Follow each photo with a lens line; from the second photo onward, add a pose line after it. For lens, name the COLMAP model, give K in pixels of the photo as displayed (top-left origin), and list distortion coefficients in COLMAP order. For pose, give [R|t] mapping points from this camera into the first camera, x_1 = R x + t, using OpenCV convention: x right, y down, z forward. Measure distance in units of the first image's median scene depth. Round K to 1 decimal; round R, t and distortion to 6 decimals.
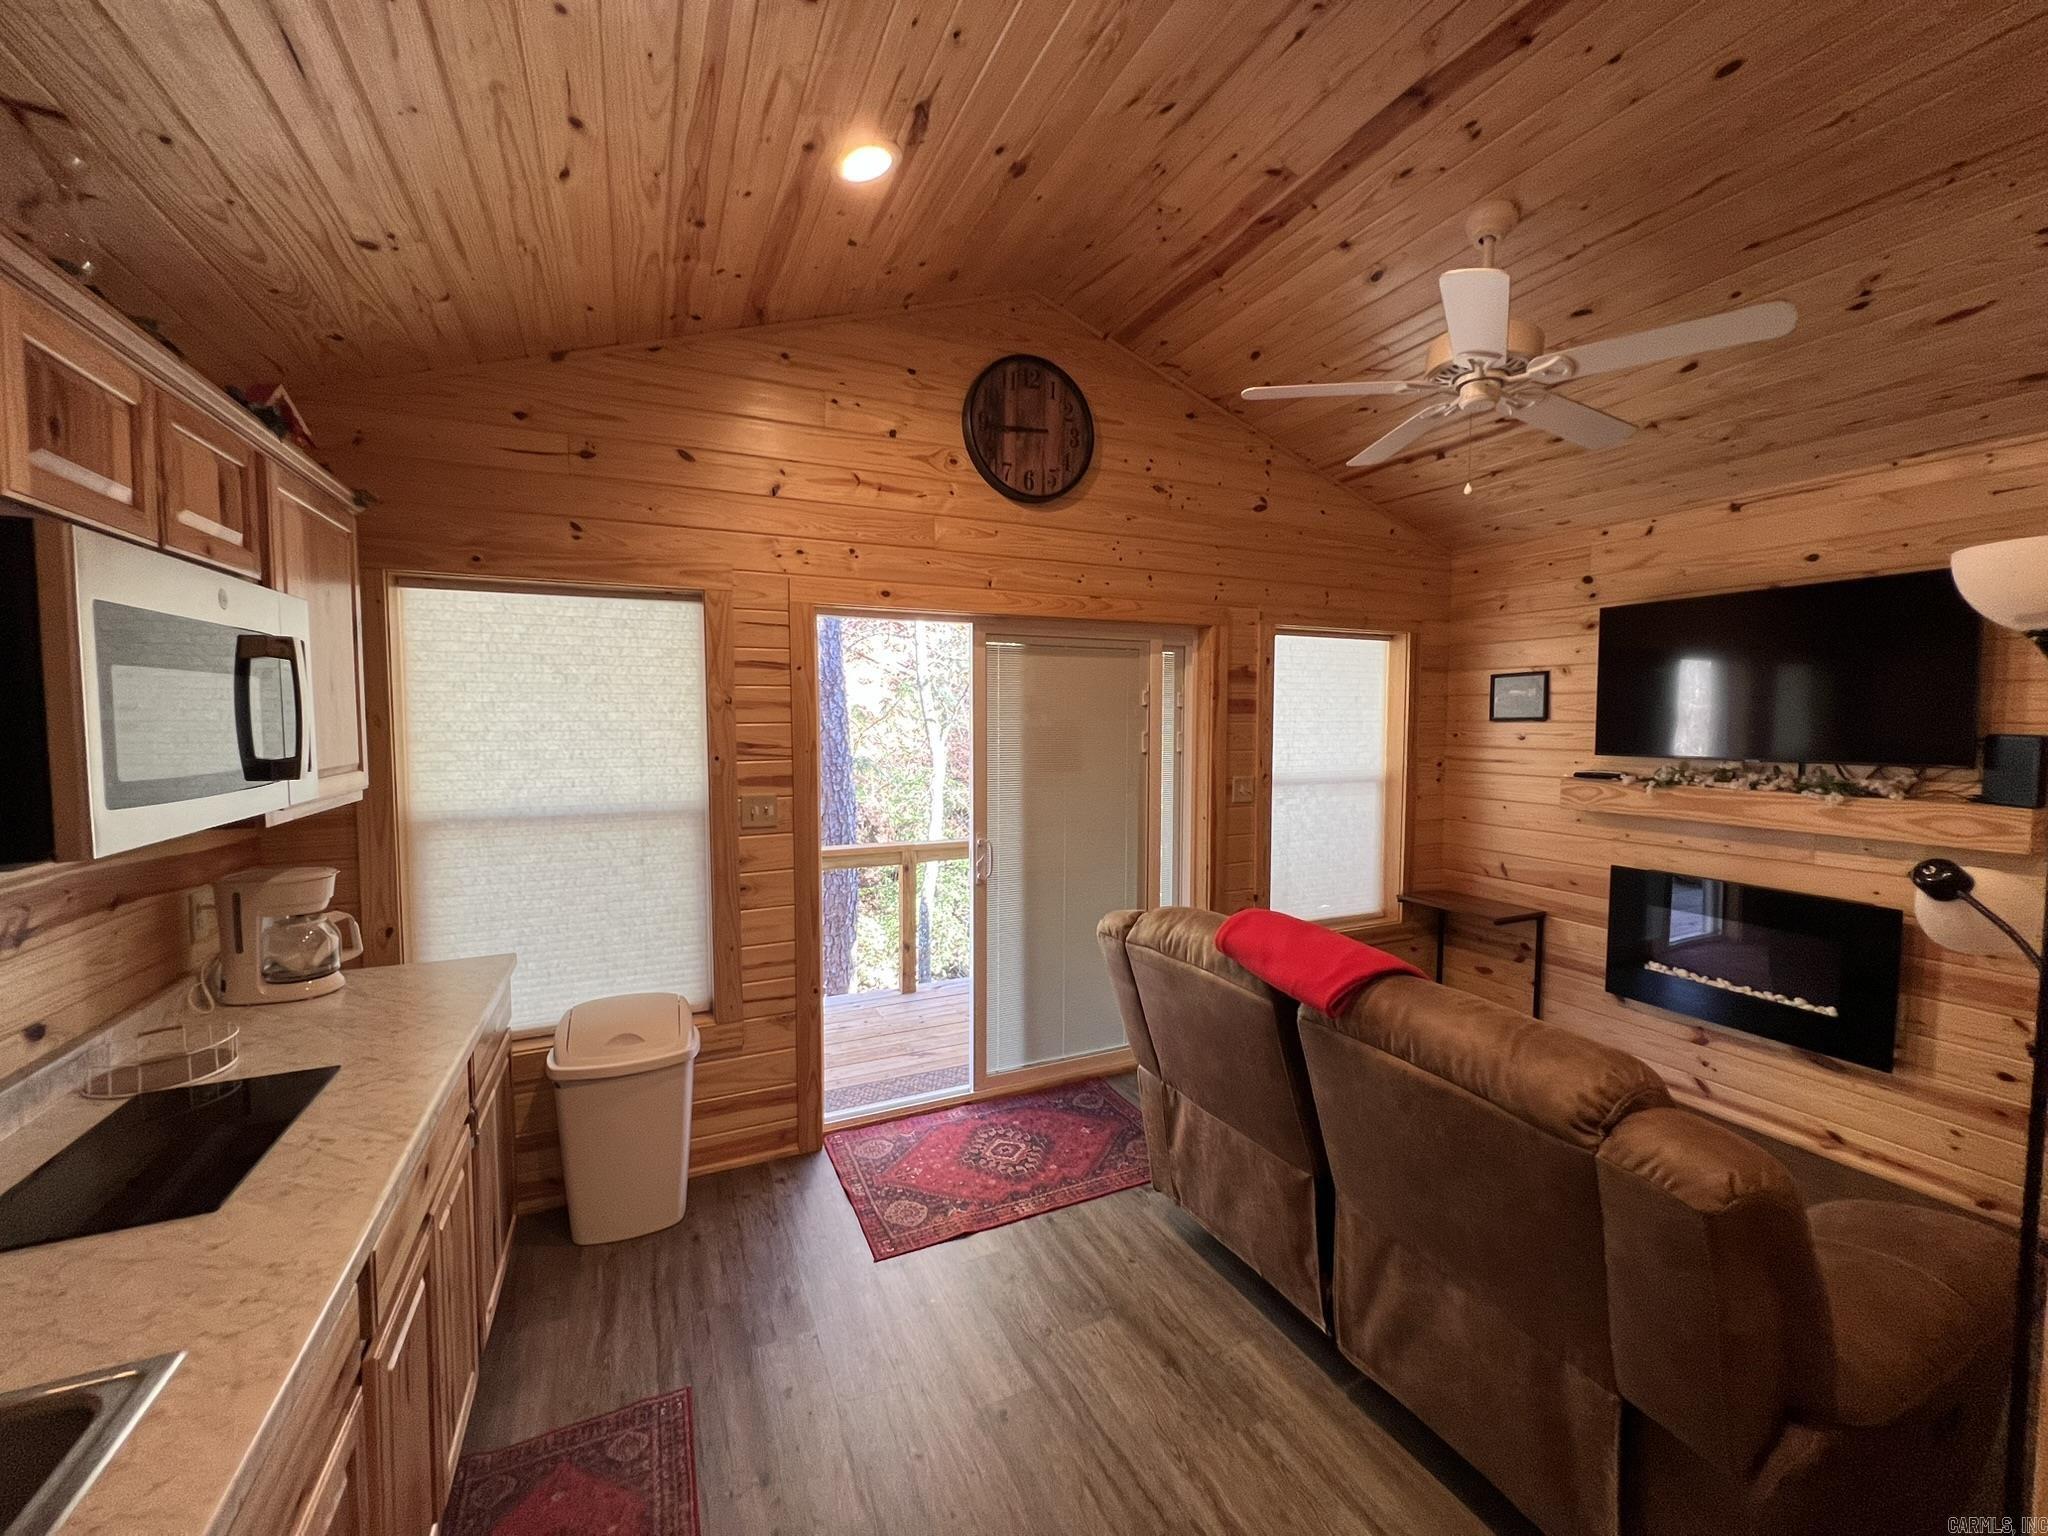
lens RADIAL K [[816.4, 0, 1019.9], [0, 816.4, 762.8], [0, 0, 1]] dist [-0.001441, 0.000448]
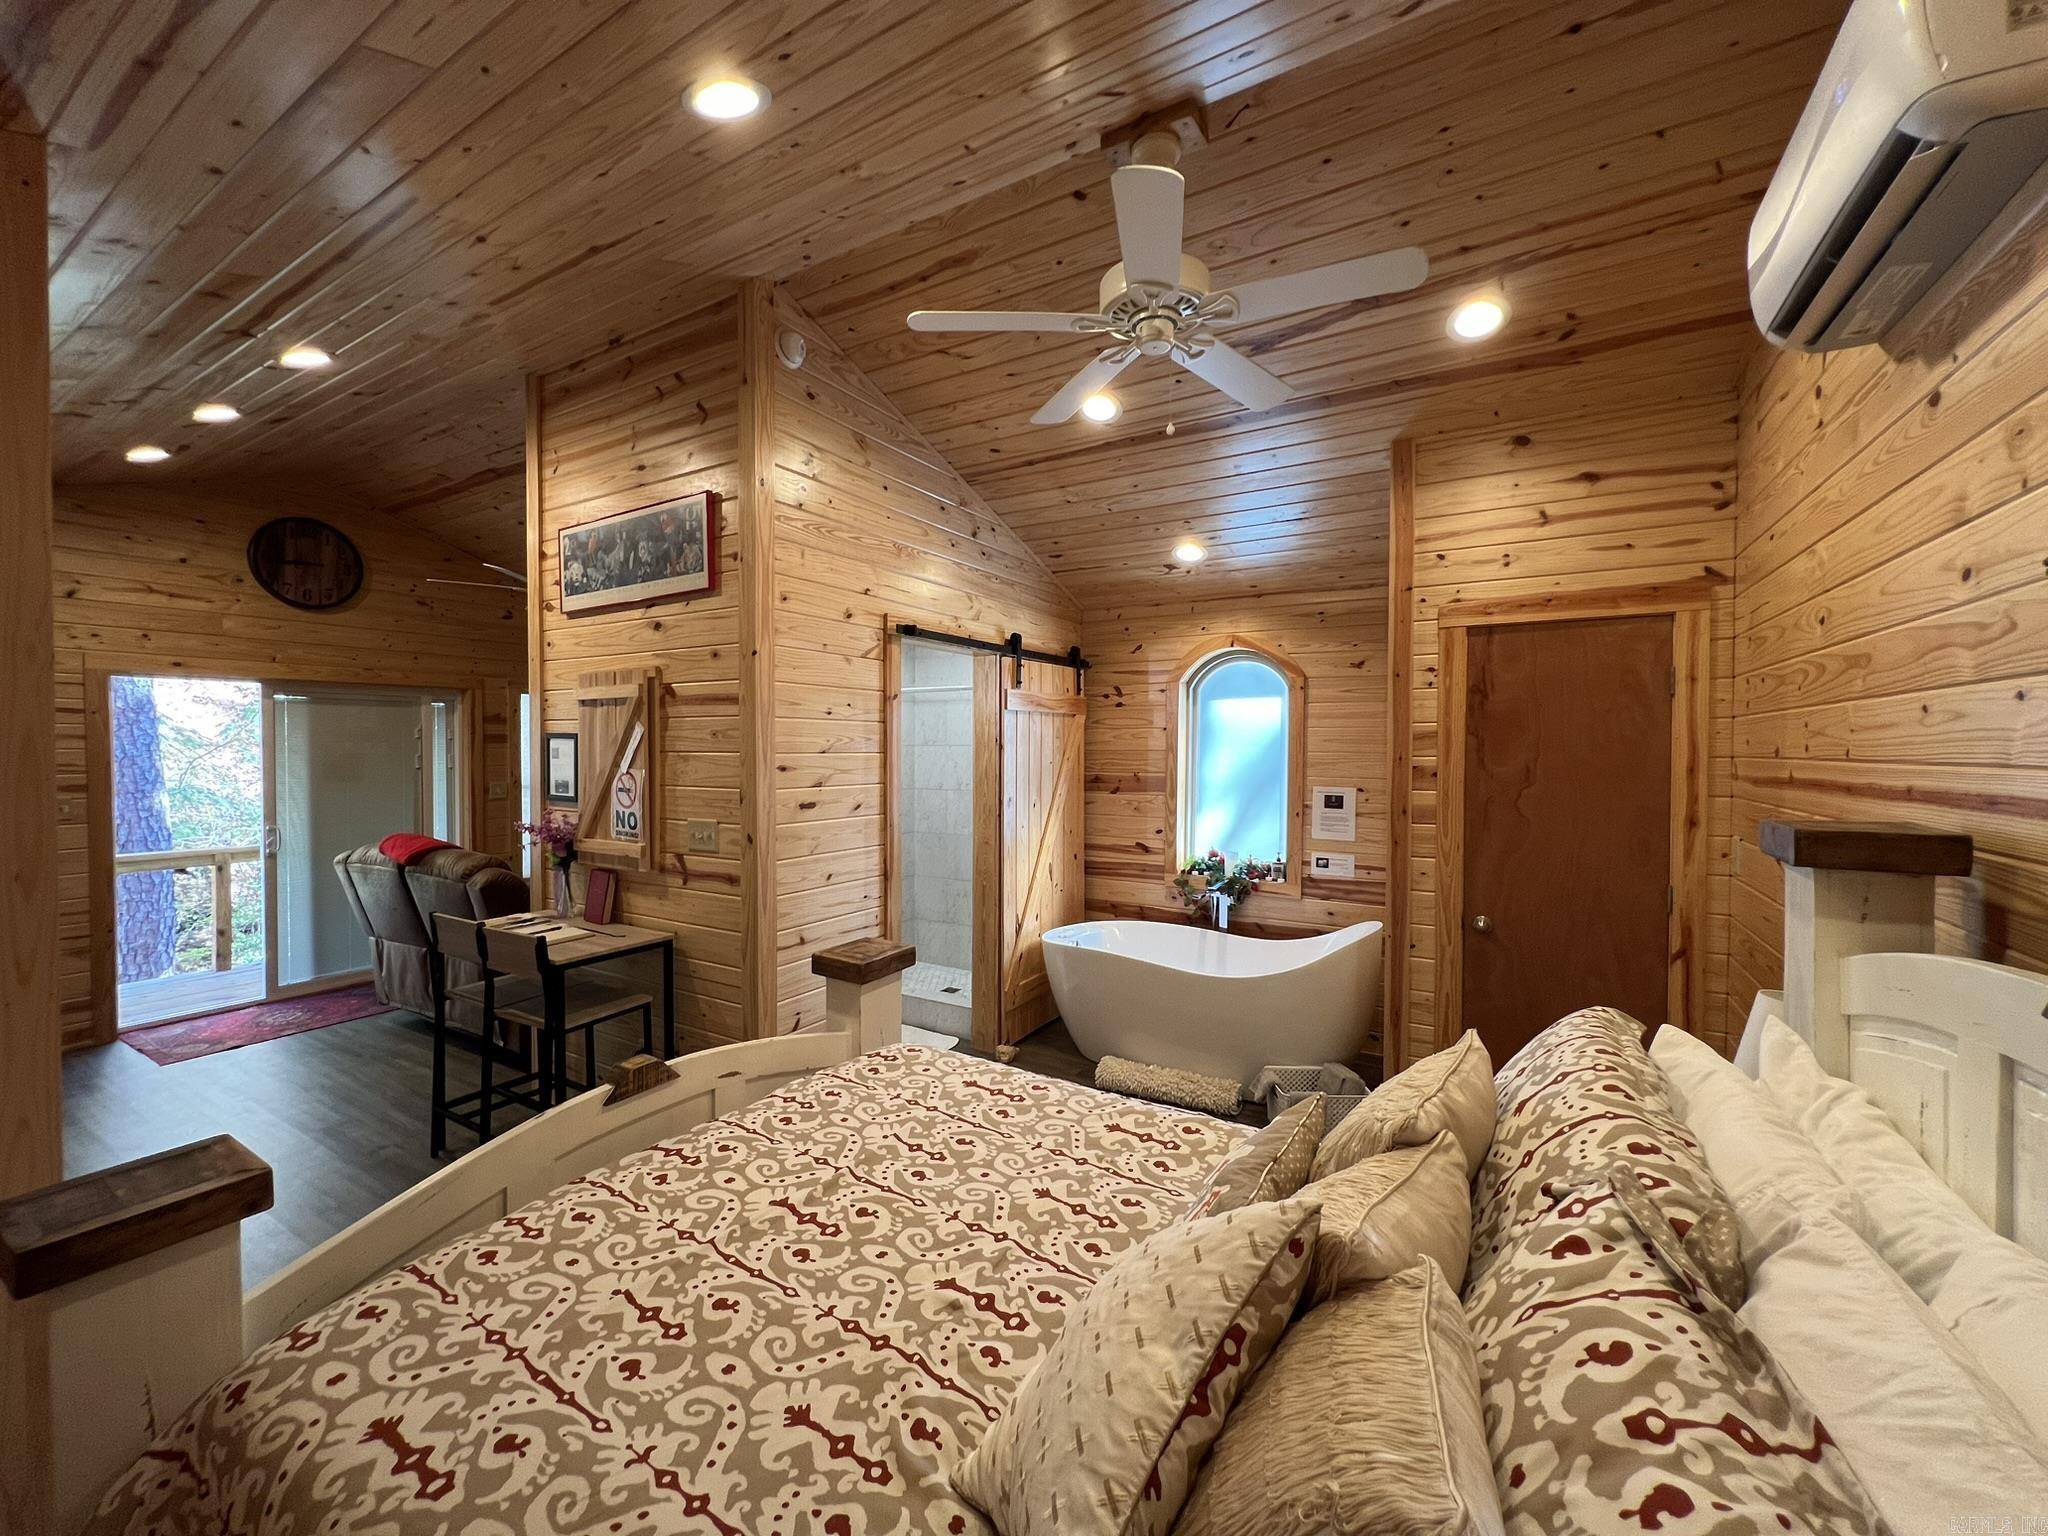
lens RADIAL K [[816.4, 0, 1019.9], [0, 816.4, 762.8], [0, 0, 1]] dist [-0.001441, 0.000448]
pose [[0.830755, -0.009330, 0.556560, 0.263948], [0.028548, 0.999258, -0.025862, 0.054990], [-0.555905, 0.037373, 0.830405, -1.019202]]
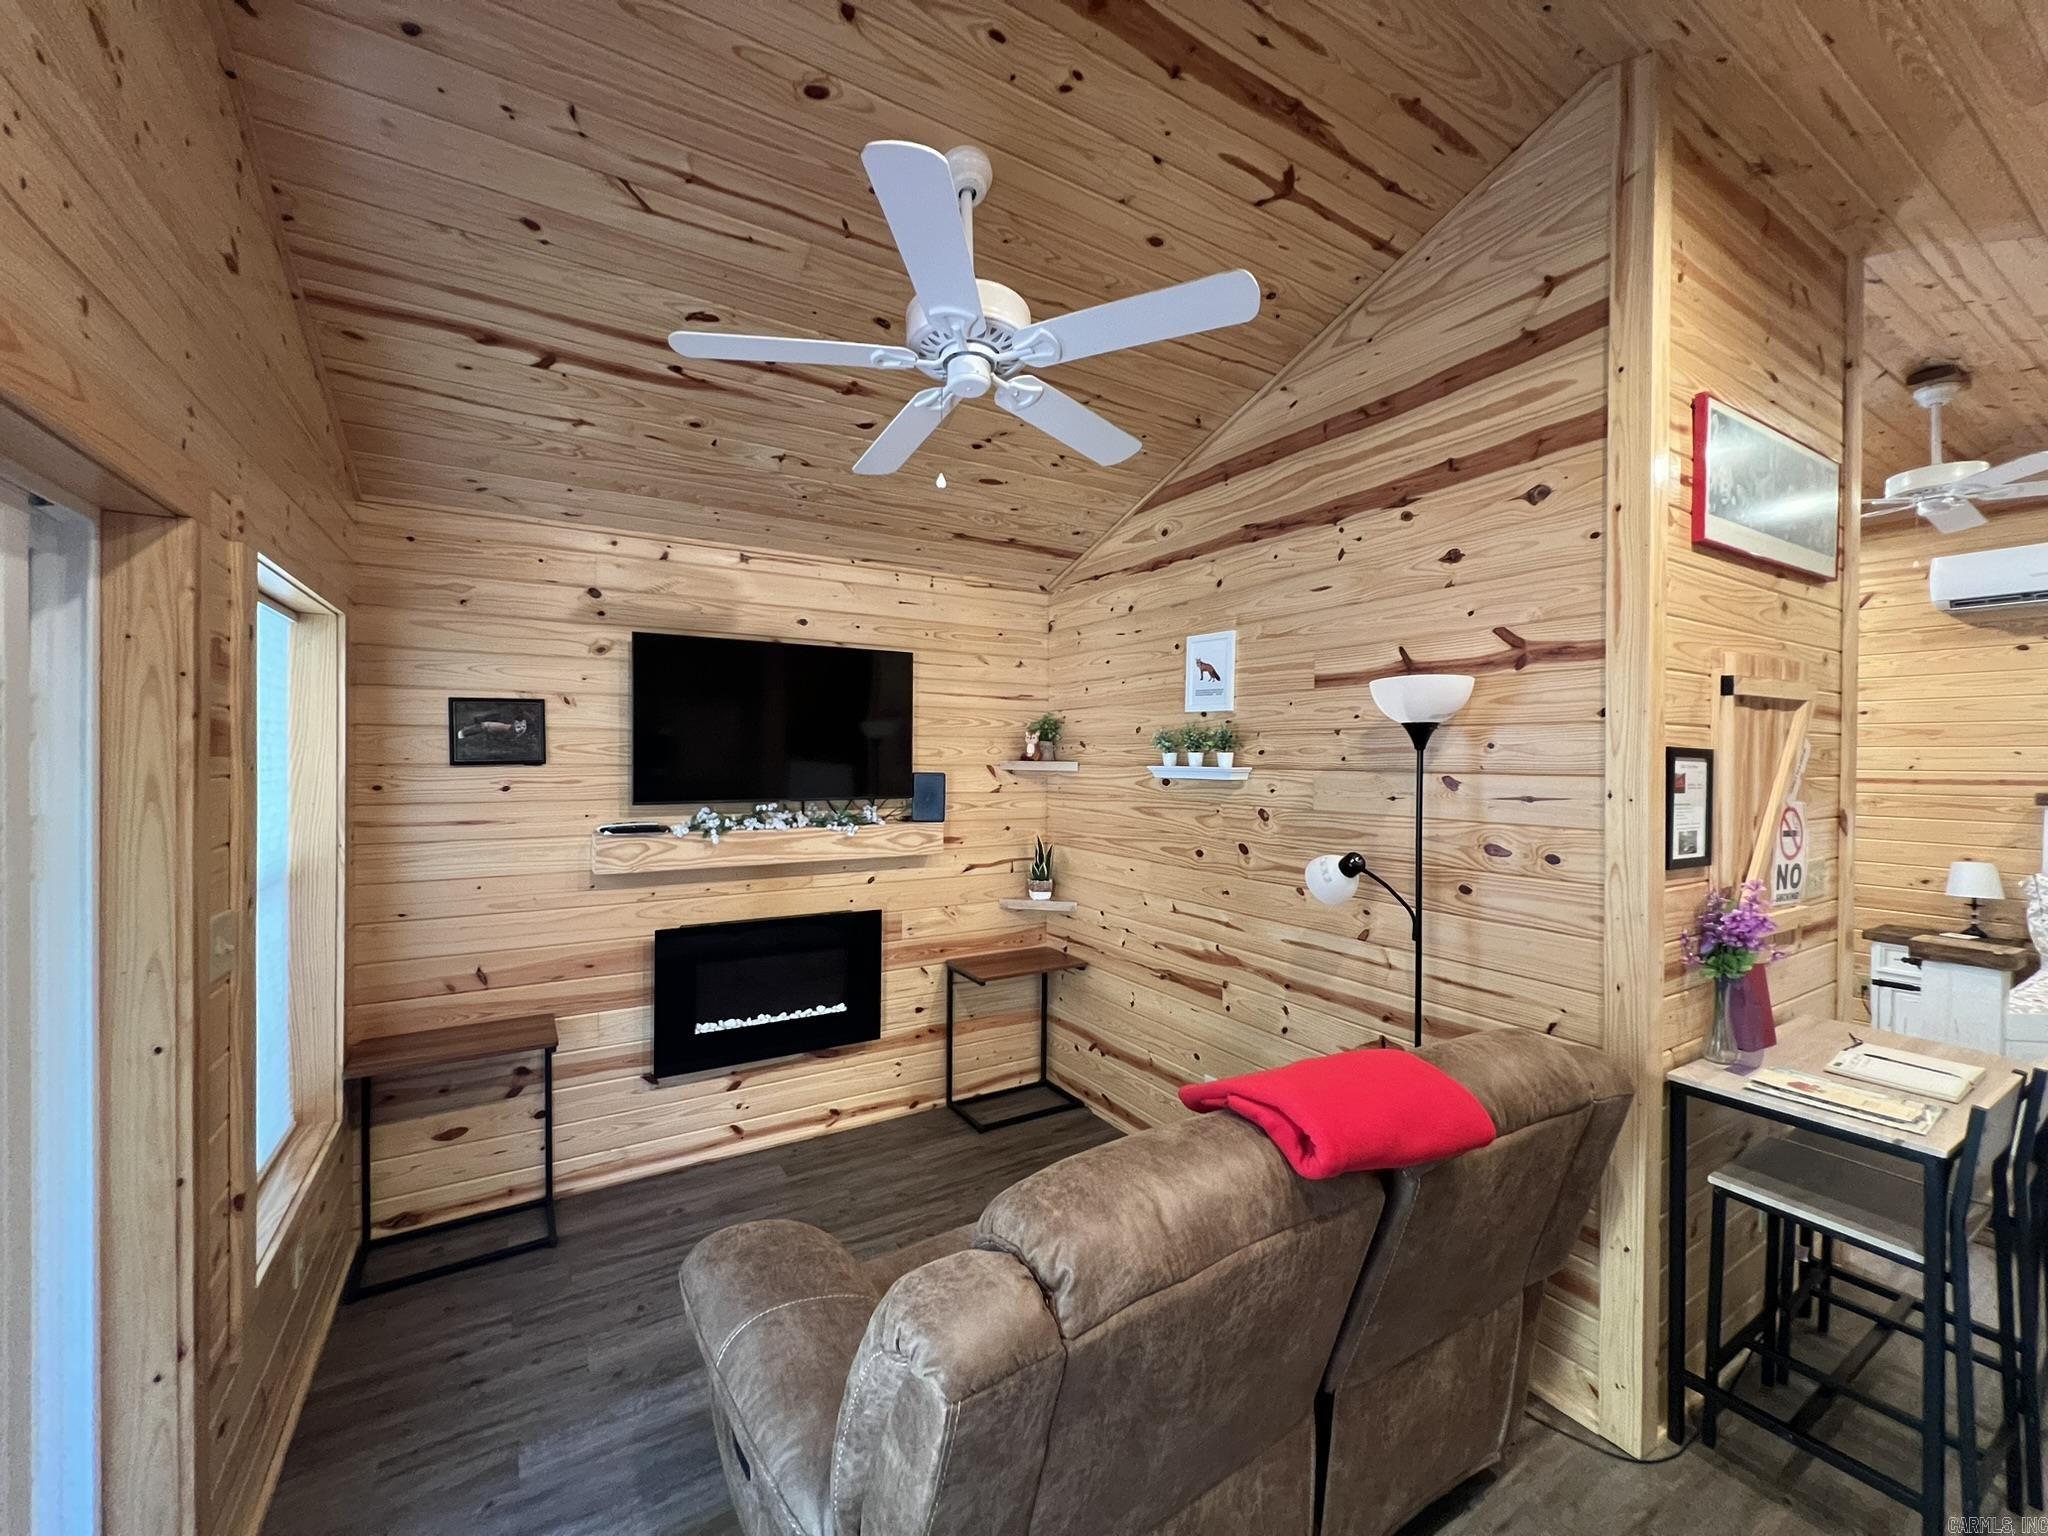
lens RADIAL K [[816.4, 0, 1019.9], [0, 816.4, 762.8], [0, 0, 1]] dist [-0.001441, 0.000448]
pose [[-0.104530, -0.010803, 0.994463, -0.185698], [0.048553, 0.998693, 0.015952, -0.050524], [-0.993336, 0.049951, -0.103869, 0.739182]]
